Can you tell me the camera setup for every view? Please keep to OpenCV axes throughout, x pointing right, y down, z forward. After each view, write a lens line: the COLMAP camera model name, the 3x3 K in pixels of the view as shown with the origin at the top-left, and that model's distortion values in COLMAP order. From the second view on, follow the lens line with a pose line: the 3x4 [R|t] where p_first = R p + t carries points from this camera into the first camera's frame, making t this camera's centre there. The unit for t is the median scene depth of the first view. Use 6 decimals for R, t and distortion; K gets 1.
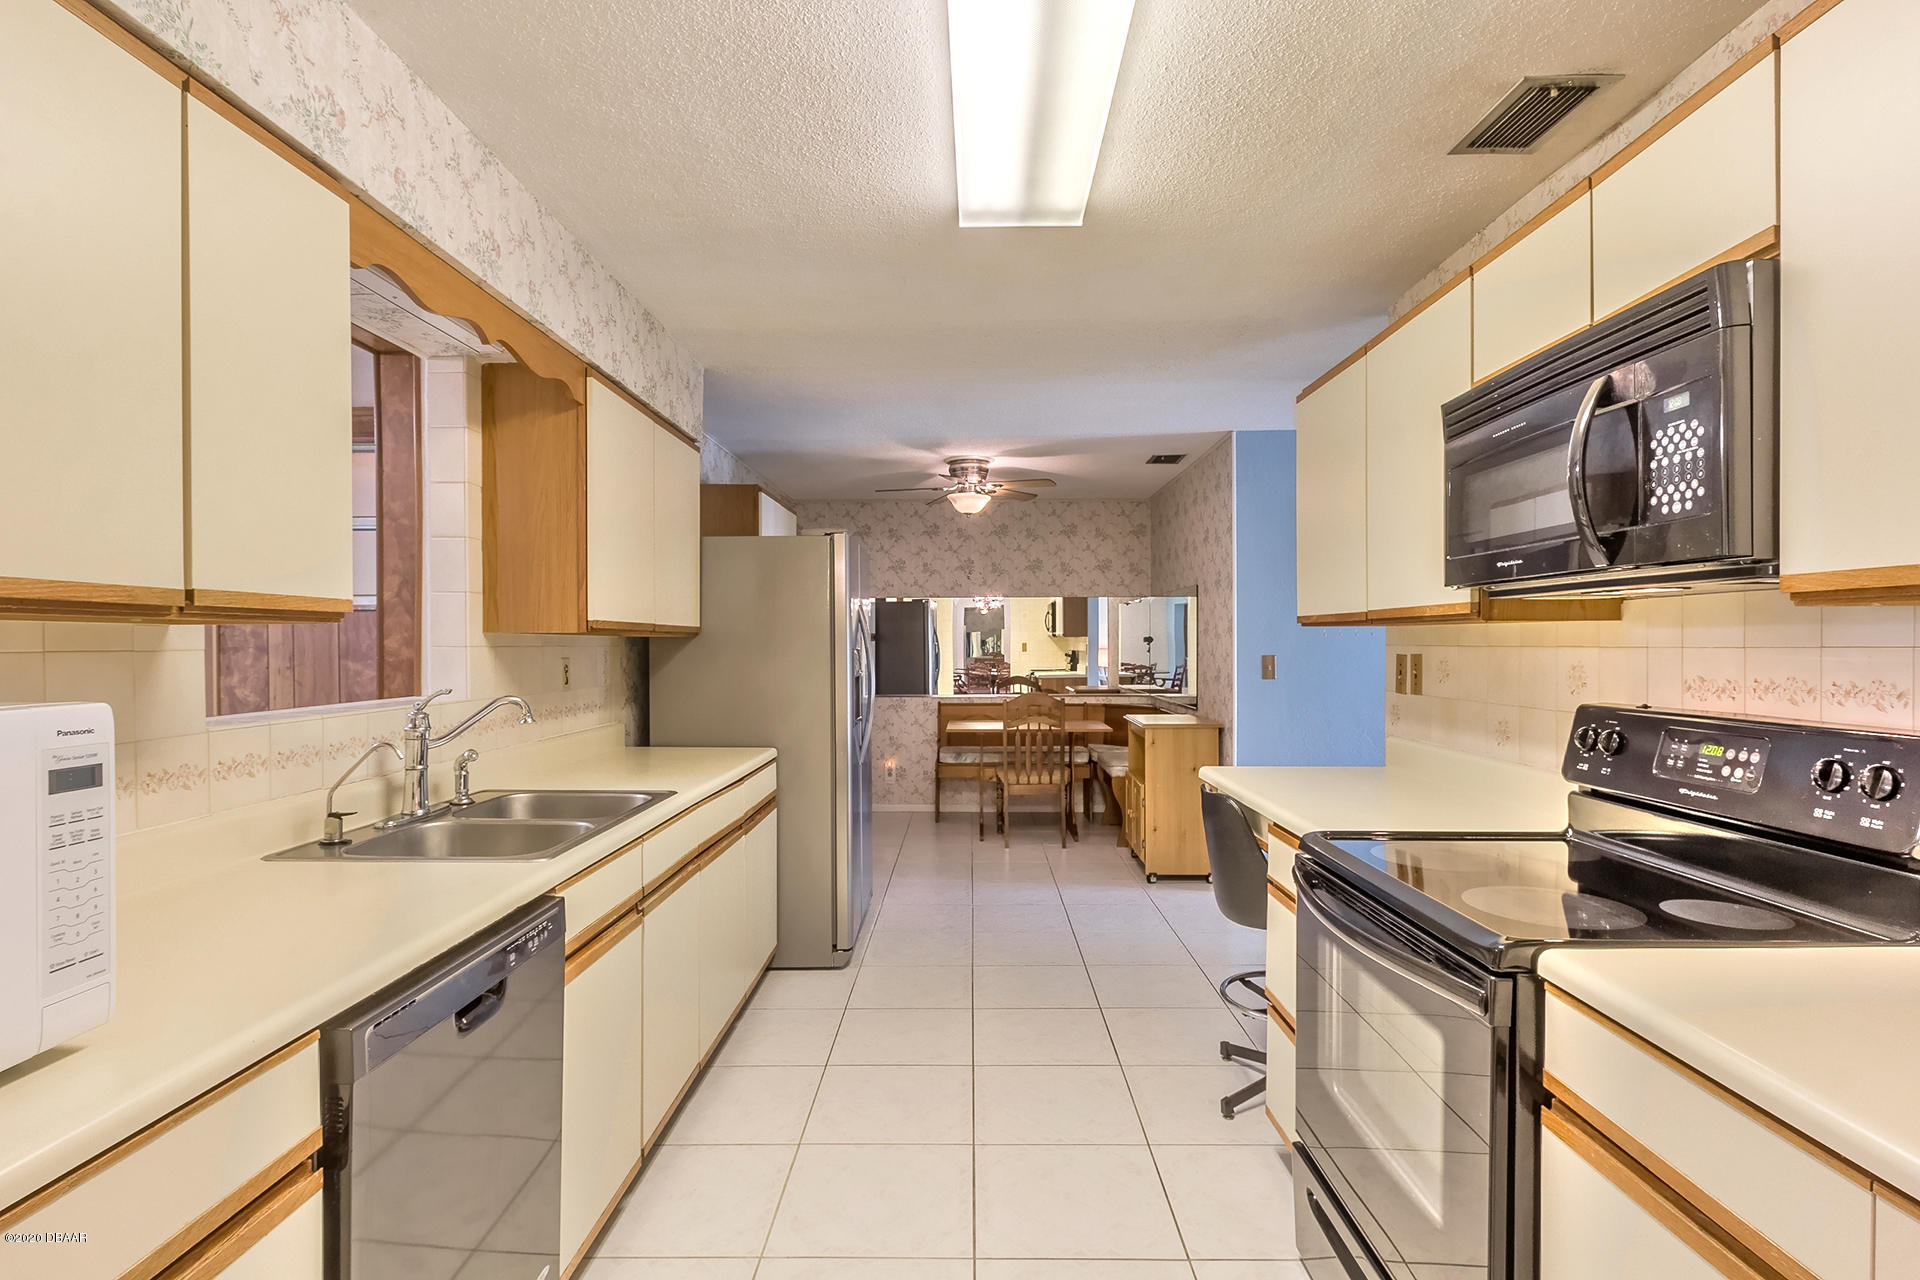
lens RADIAL K [[930.0, 0, 959.0], [0, 930.0, 649.6], [0, 0, 1]] dist [-0.004278, -0.001125]
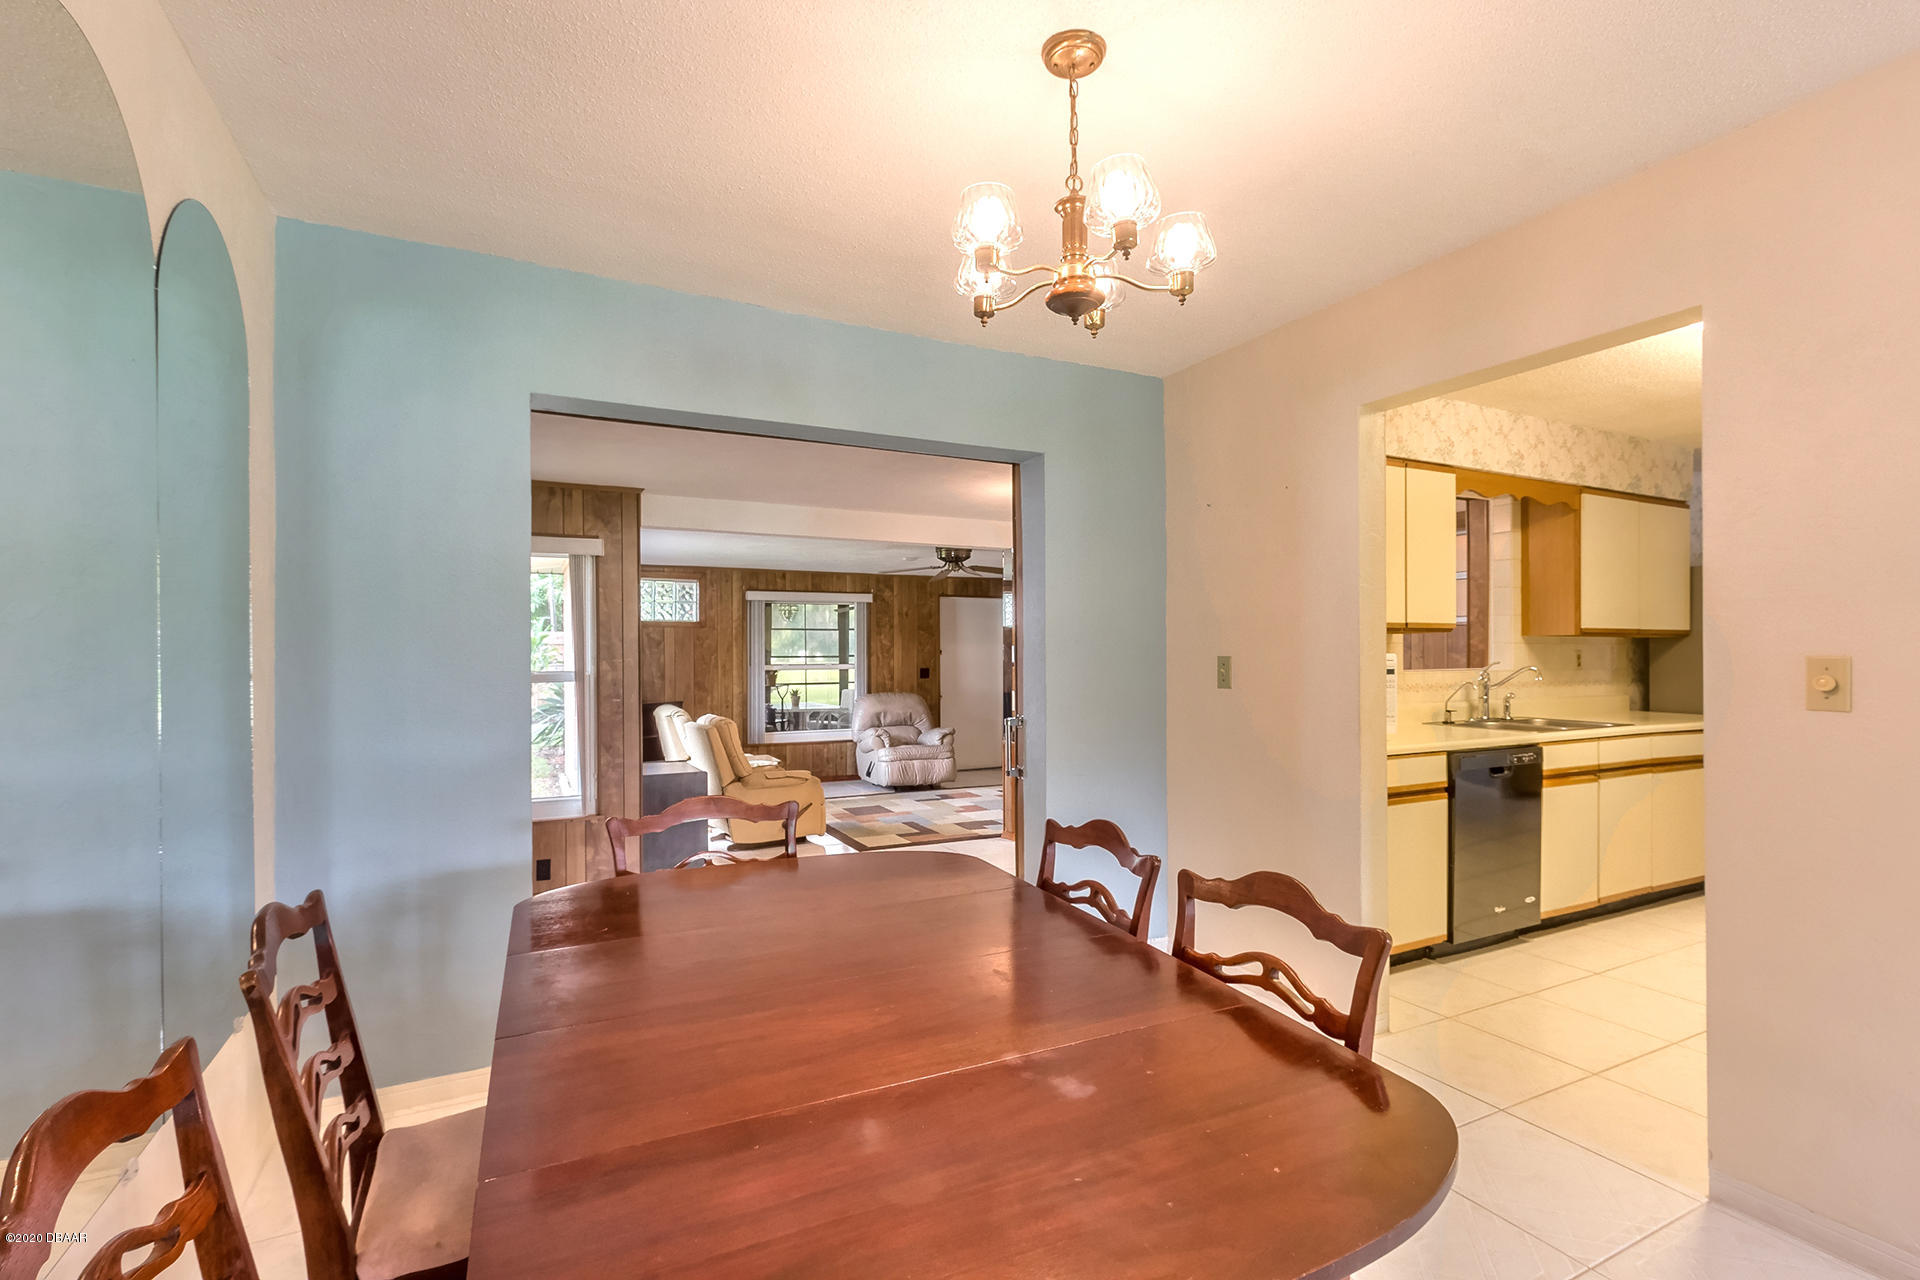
lens RADIAL K [[905.9, 0, 956.2], [0, 905.9, 654.3], [0, 0, 1]] dist [0.019580, 0.000273]
pose [[0.475237, 0.000913, -0.879858, 0.604744], [-0.004088, 0.999991, -0.001170, 0.027342], [0.879849, 0.004153, 0.475236, -0.942182]]
